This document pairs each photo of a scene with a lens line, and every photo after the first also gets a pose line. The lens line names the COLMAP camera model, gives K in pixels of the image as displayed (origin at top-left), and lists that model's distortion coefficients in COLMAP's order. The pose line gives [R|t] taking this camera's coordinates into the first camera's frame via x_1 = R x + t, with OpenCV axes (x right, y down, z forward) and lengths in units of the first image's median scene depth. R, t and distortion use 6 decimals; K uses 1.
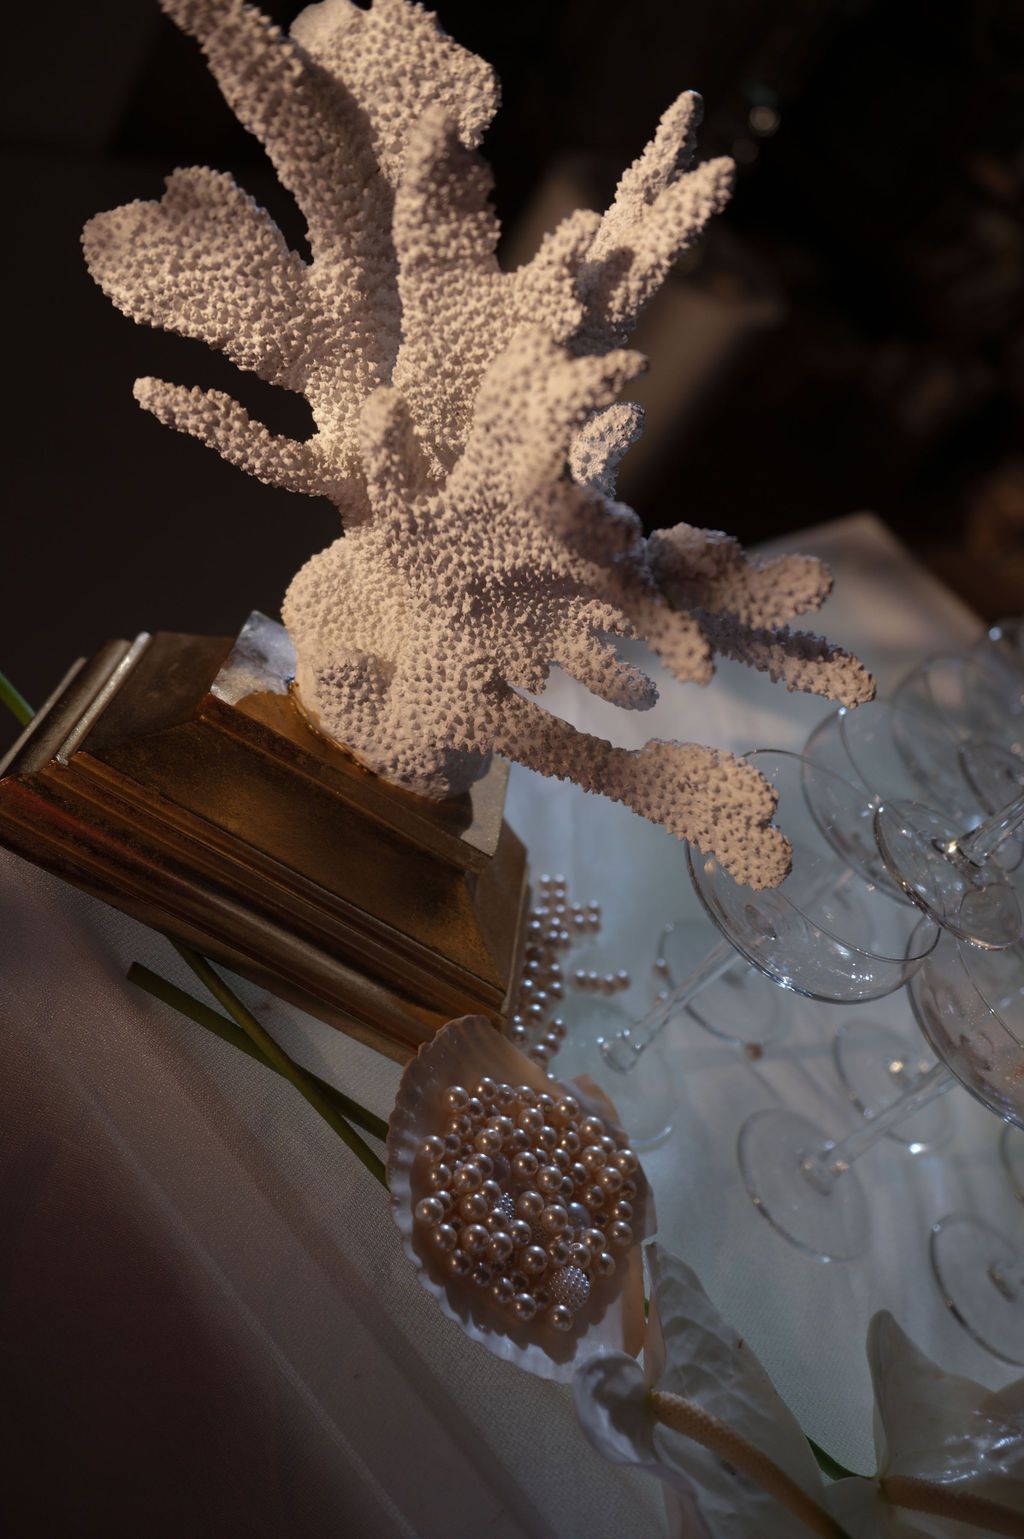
lens RADIAL K [[1438.1, 0, 507.1], [0, 1438.1, 778.4], [0, 0, 1]] dist [0.014243, 0.000000]
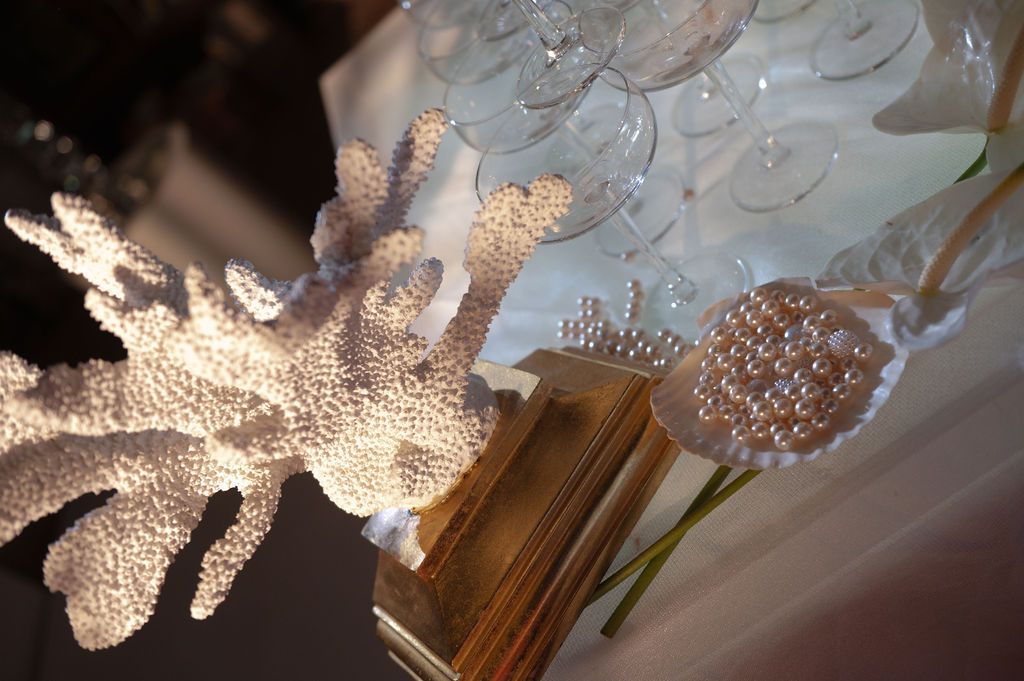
lens RADIAL K [[996.6, 0, 511.2], [0, 996.6, 345.7], [0, 0, 1]] dist [0.007796, 0.000000]
pose [[0.052201, -0.998399, -0.021774, 0.046430], [0.998560, 0.051914, 0.013527, 0.010851], [-0.012375, -0.022449, 0.999671, 0.012687]]
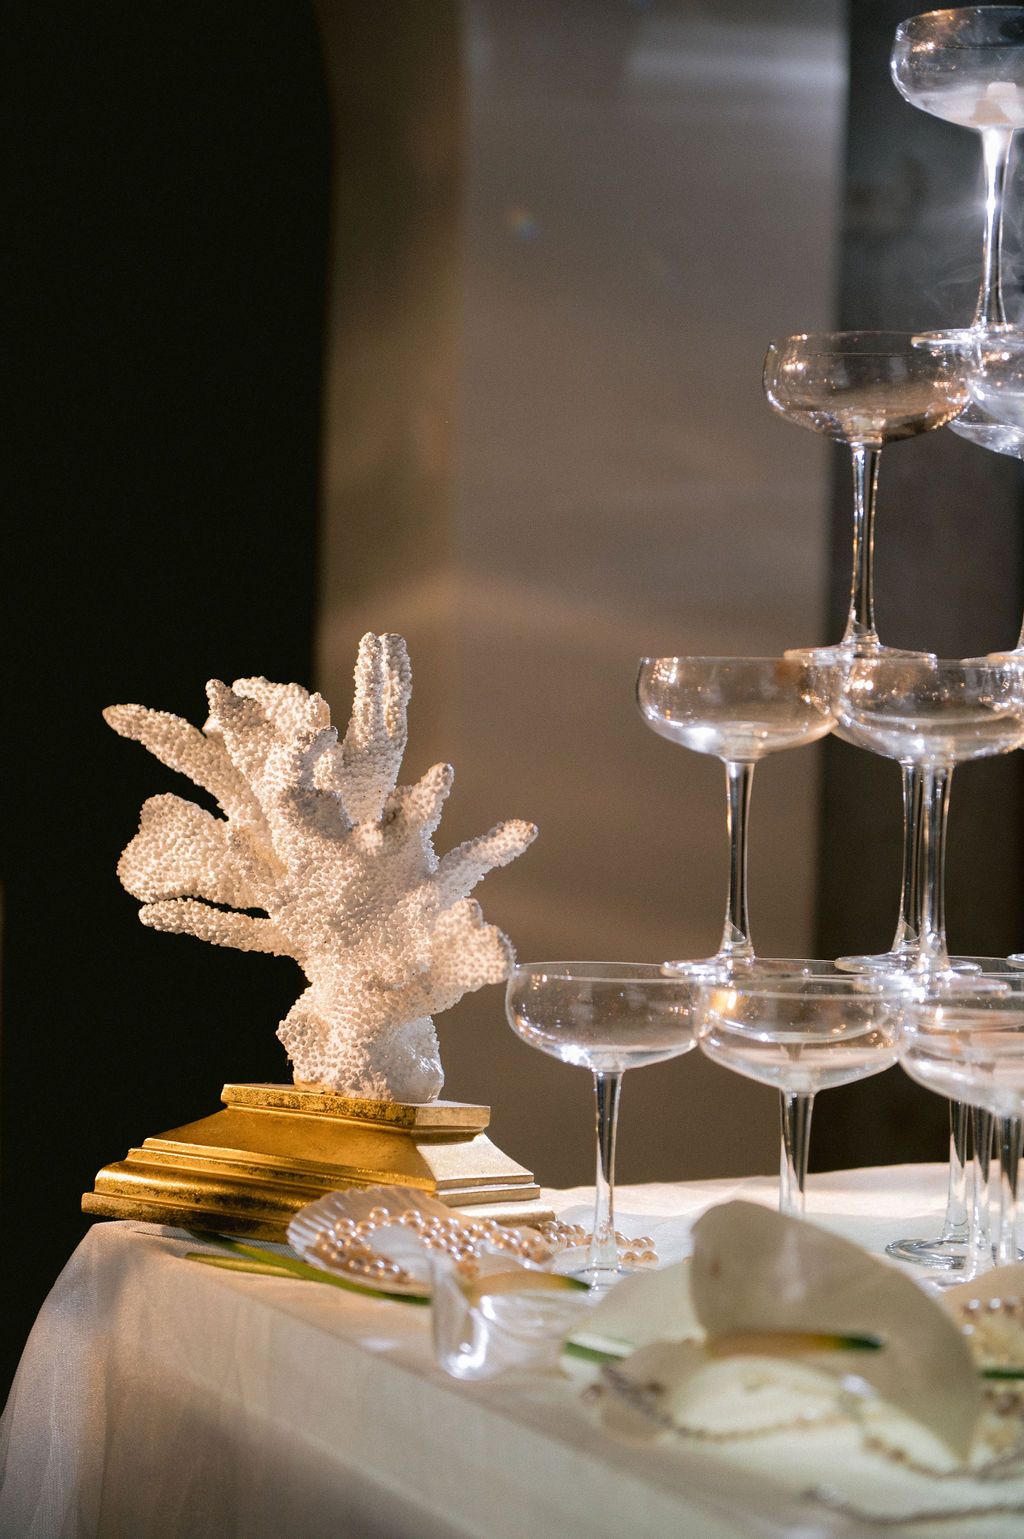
lens RADIAL K [[2884.1, 0, 510.7], [0, 2884.1, 769.6], [0, 0, 1]] dist [0.040146, 0.000000]
pose [[0.815345, -0.485219, -0.315871, 1.153808], [0.110087, 0.665542, -0.738197, 1.999462], [0.568412, 0.567113, 0.596063, -0.787408]]
